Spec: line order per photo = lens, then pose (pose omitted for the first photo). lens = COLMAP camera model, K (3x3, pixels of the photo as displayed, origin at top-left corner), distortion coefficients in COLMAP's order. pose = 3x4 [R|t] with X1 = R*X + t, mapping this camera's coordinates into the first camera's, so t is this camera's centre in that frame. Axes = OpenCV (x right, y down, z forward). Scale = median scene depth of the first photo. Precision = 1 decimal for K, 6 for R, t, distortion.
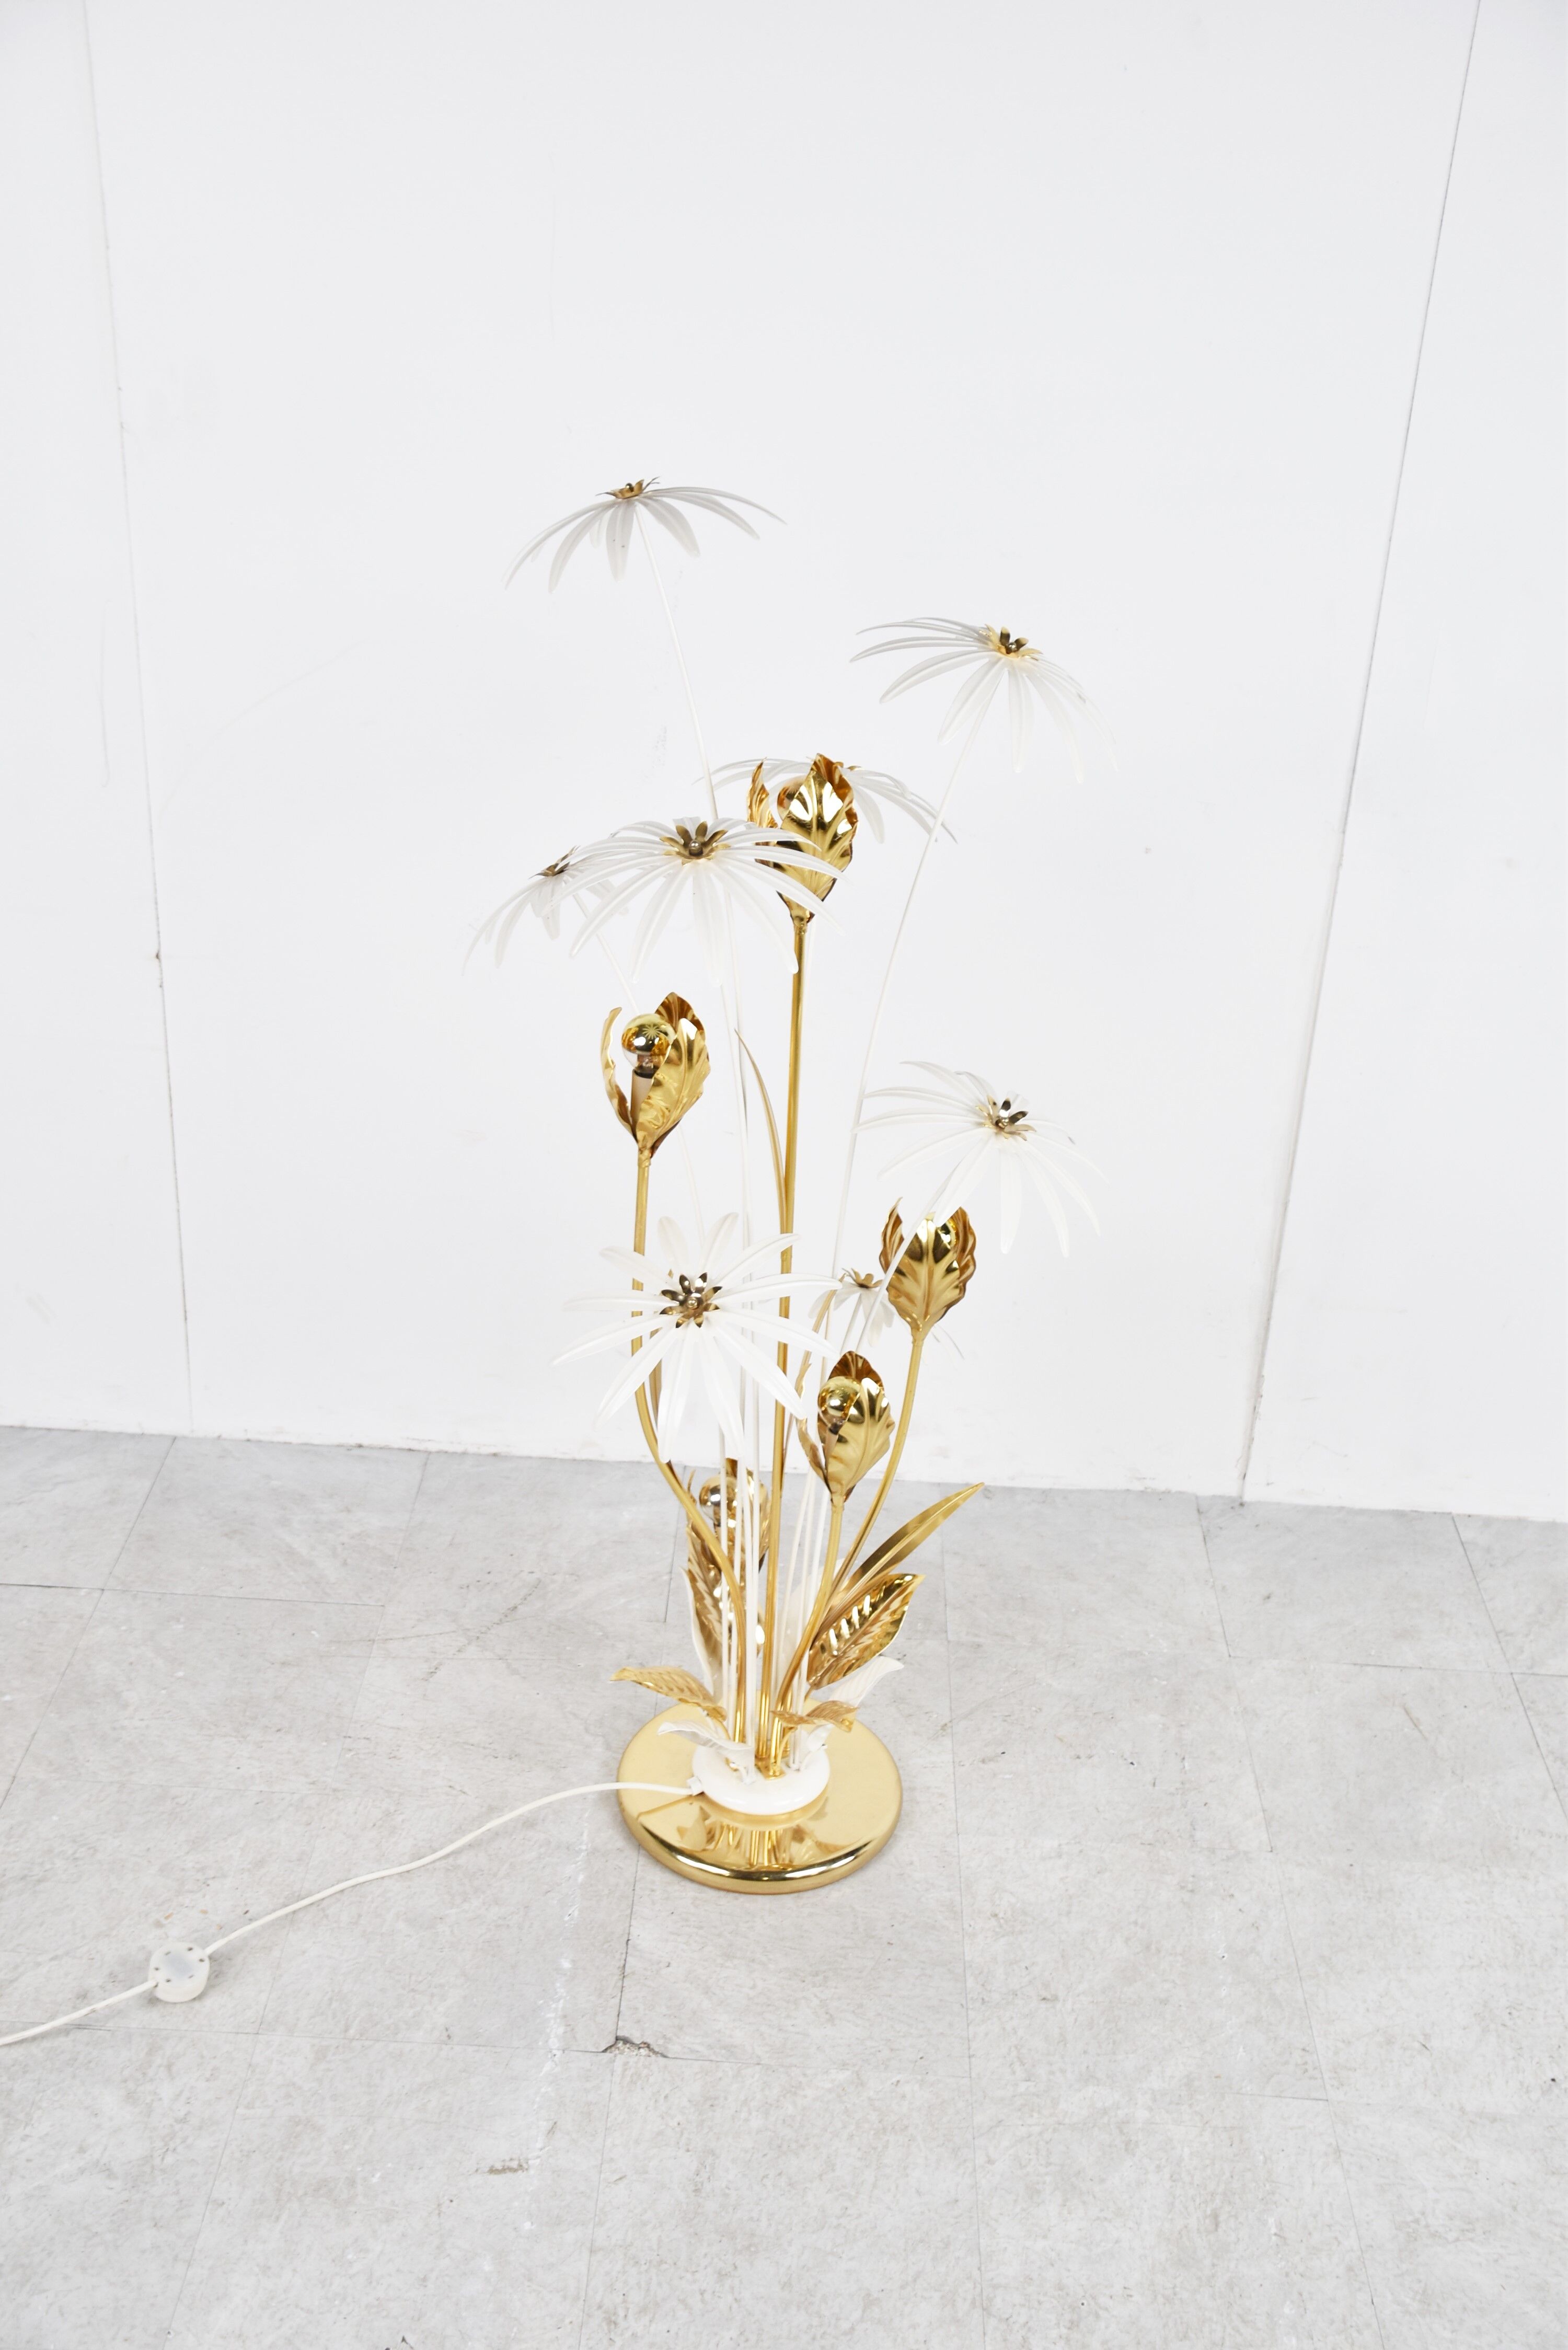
lens RADIAL K [[2389.8, 0, 806.4], [0, 2389.8, 1177.5], [0, 0, 1]] dist [-0.008311, 0.000000]
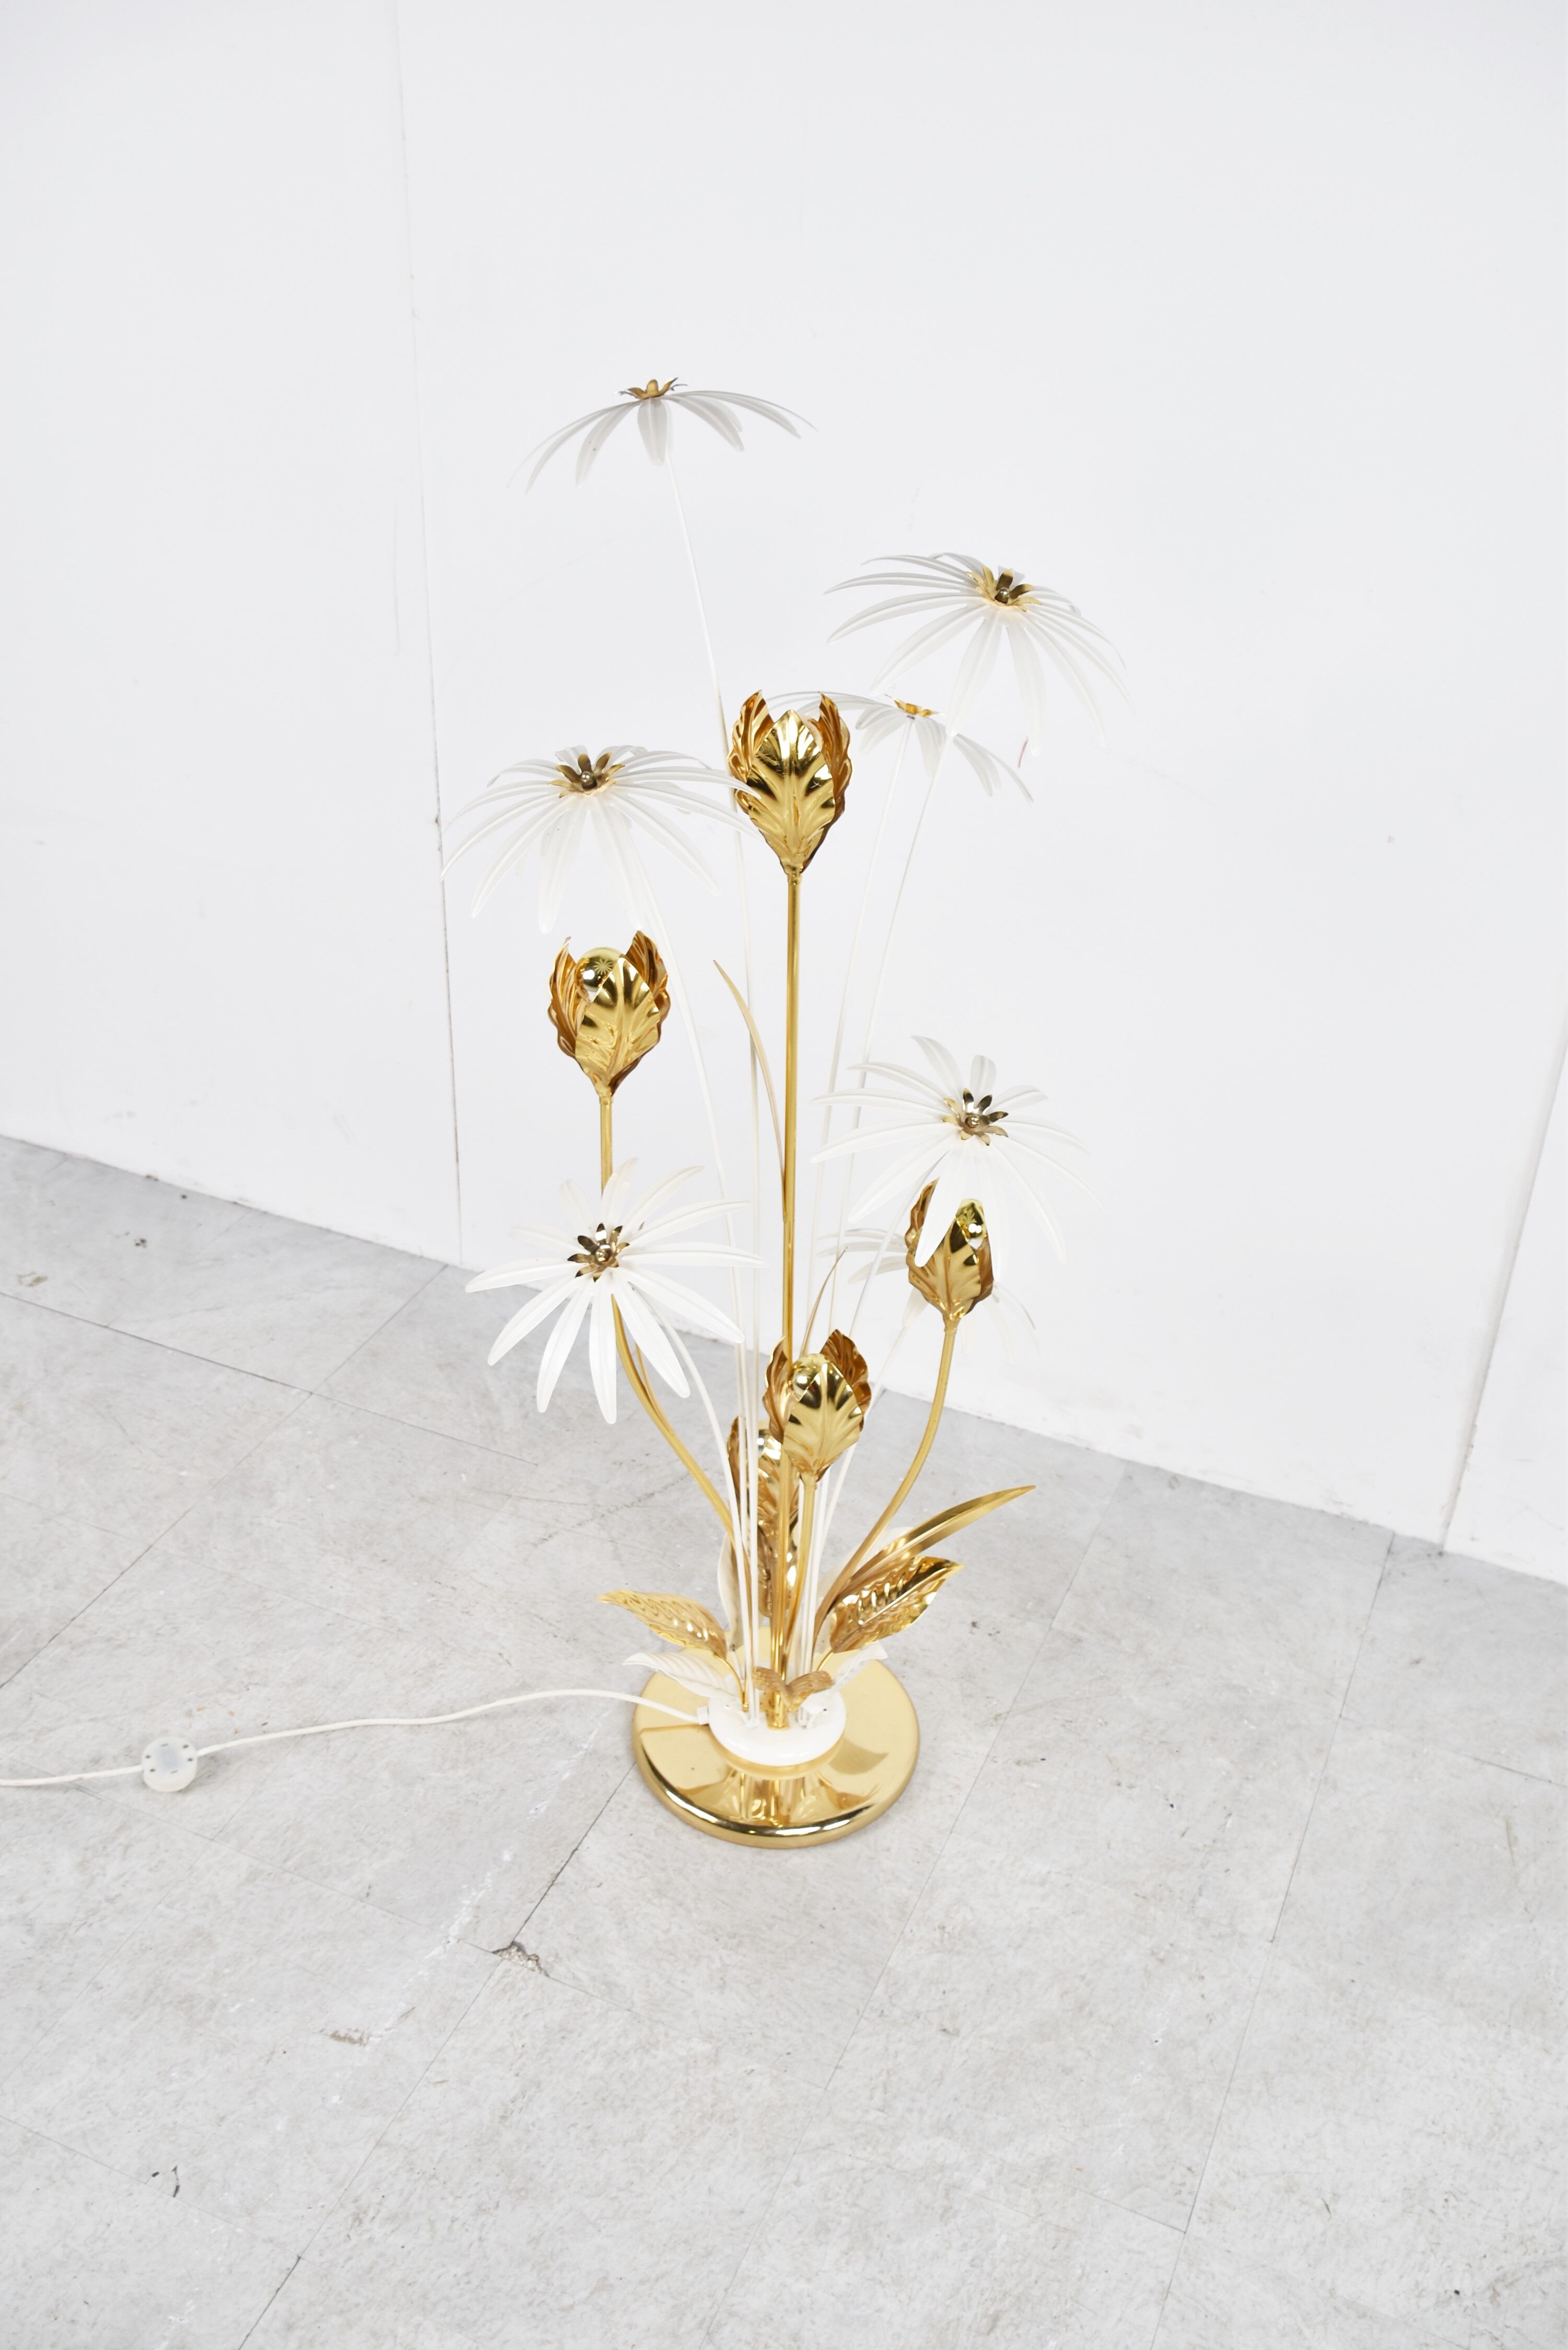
lens RADIAL K [[2131.6, 0, 813.8], [0, 2131.6, 1168.8], [0, 0, 1]] dist [-0.076195, 0.046287]
pose [[0.928613, 0.174990, -0.327196, 0.258343], [-0.154006, 0.984036, 0.089196, -0.059856], [0.337581, -0.032439, 0.940738, 0.195623]]
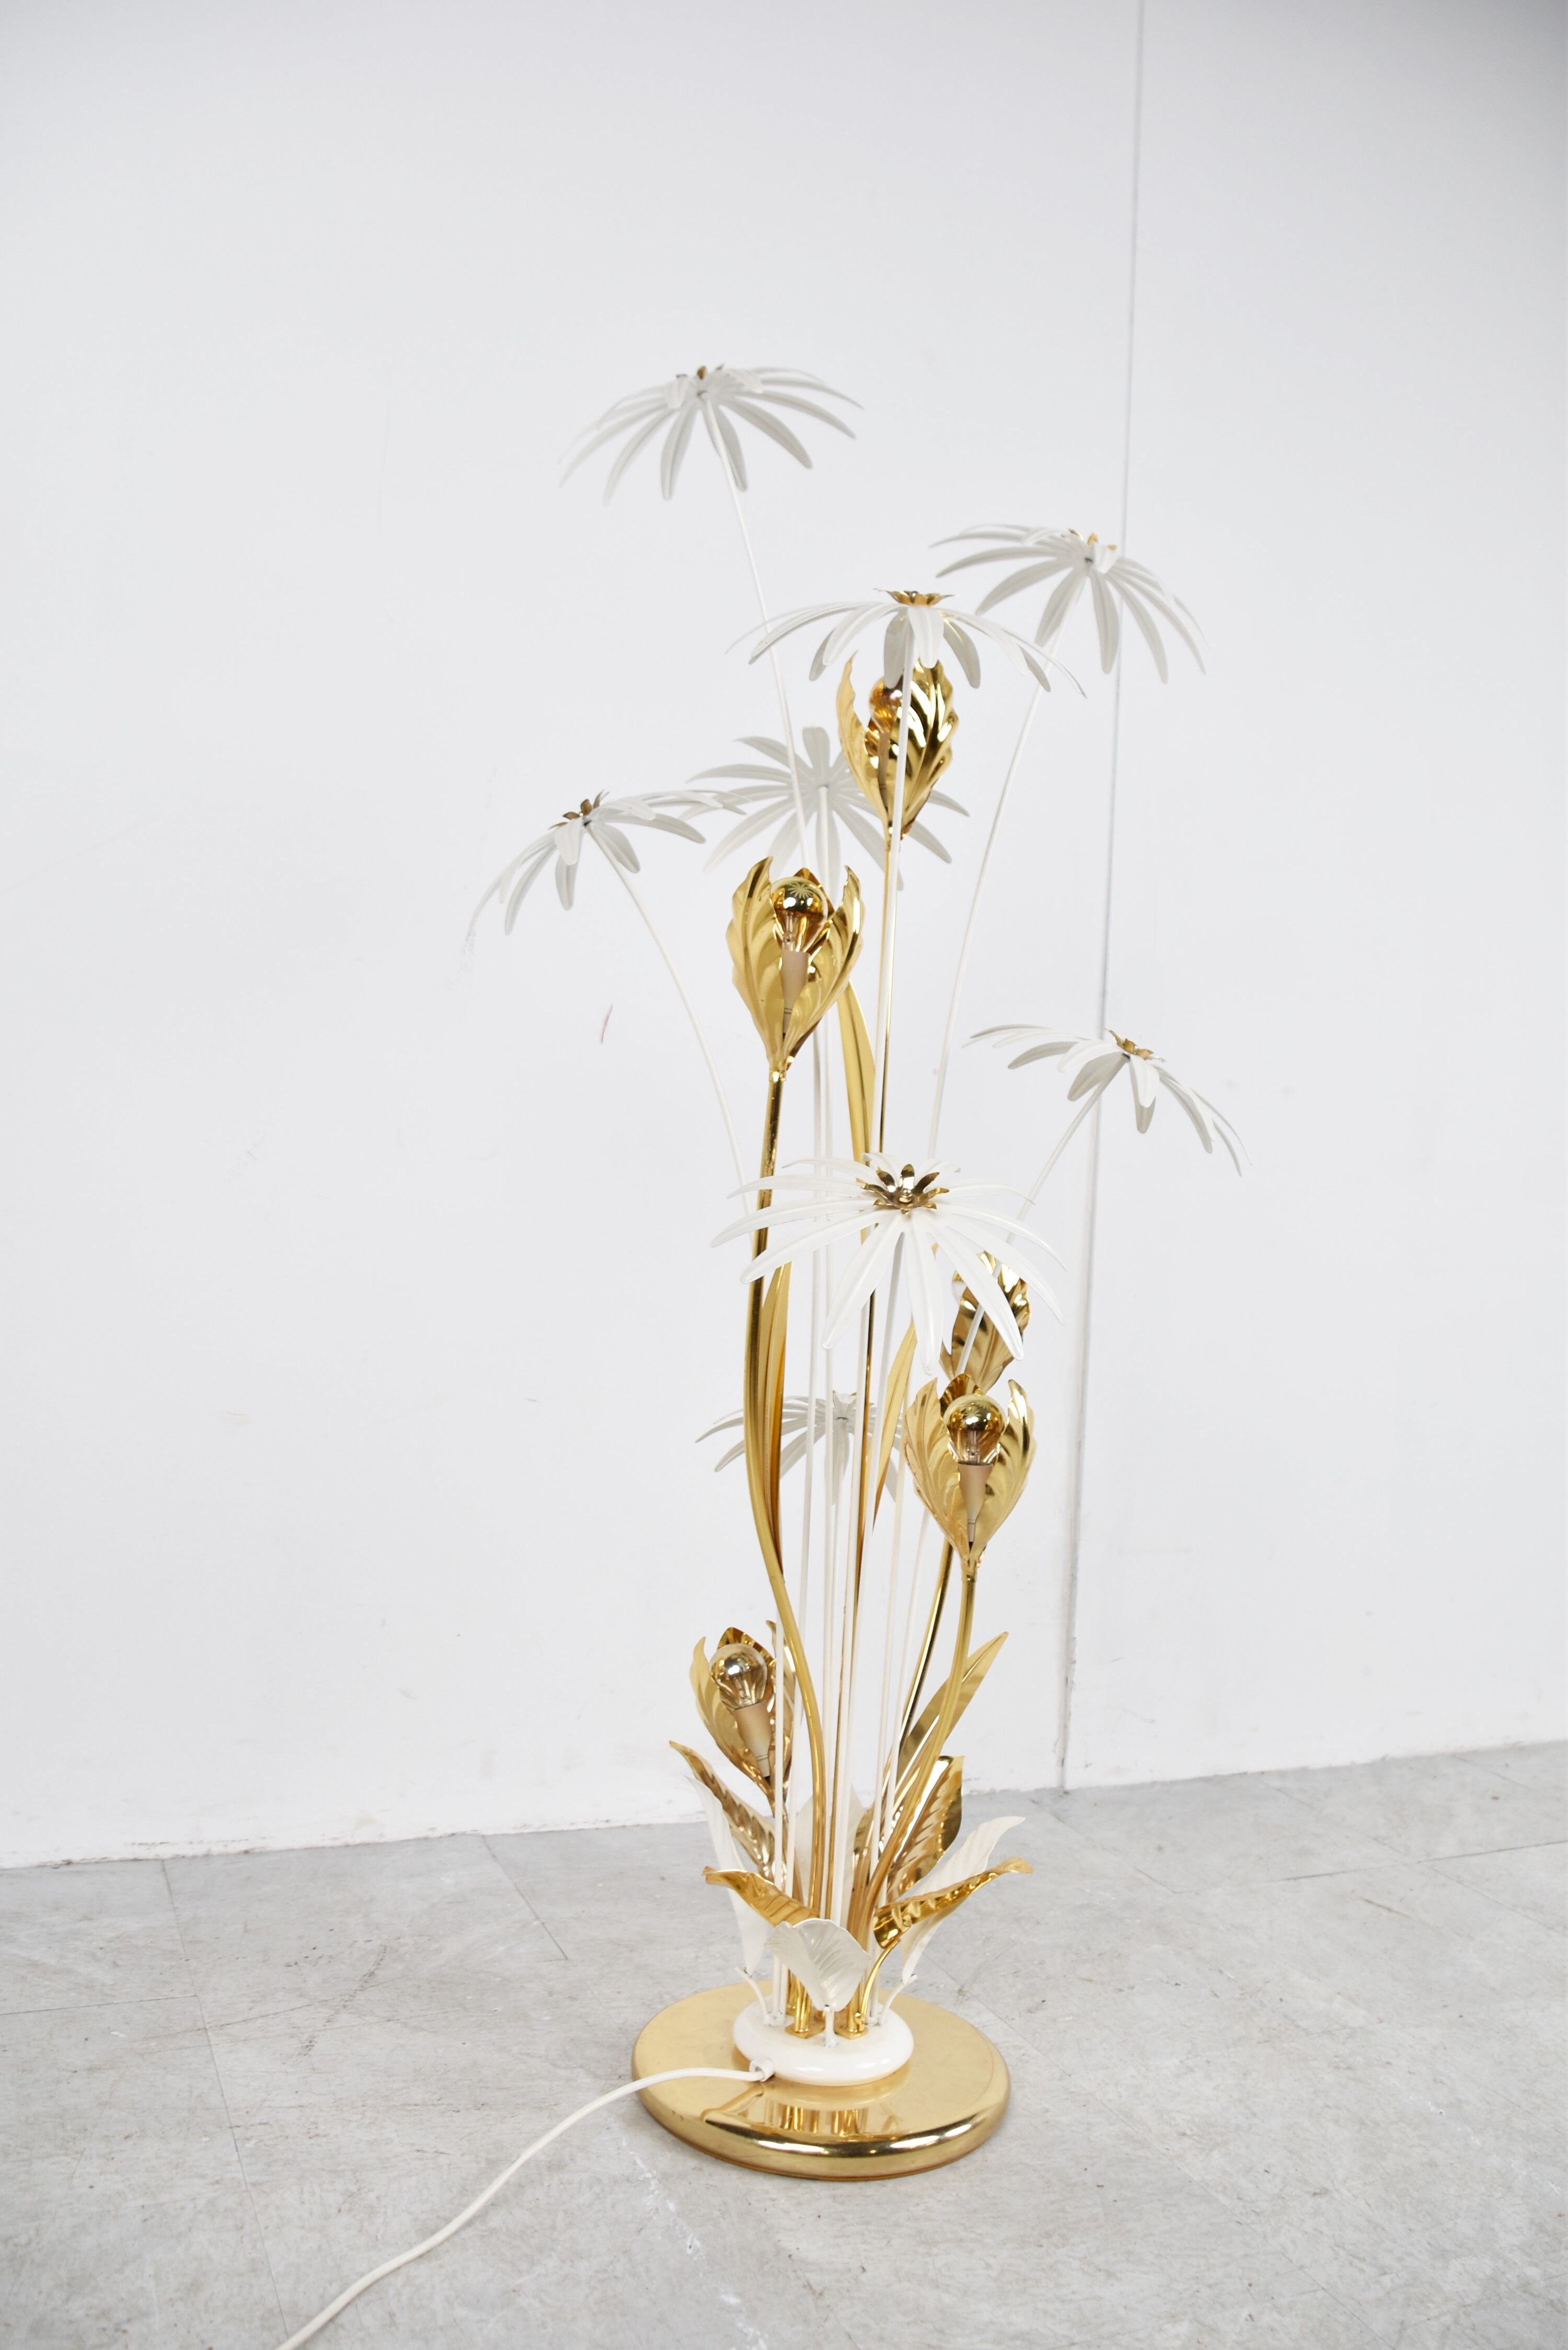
lens RADIAL K [[1921.9, 0, 795.0], [0, 1921.9, 1171.4], [0, 0, 1]] dist [-0.124227, 0.091022]
pose [[0.910708, -0.000657, 0.413051, -0.289652], [0.175750, 0.905577, -0.386059, 0.240000], [-0.373795, 0.424181, 0.824832, 0.418395]]
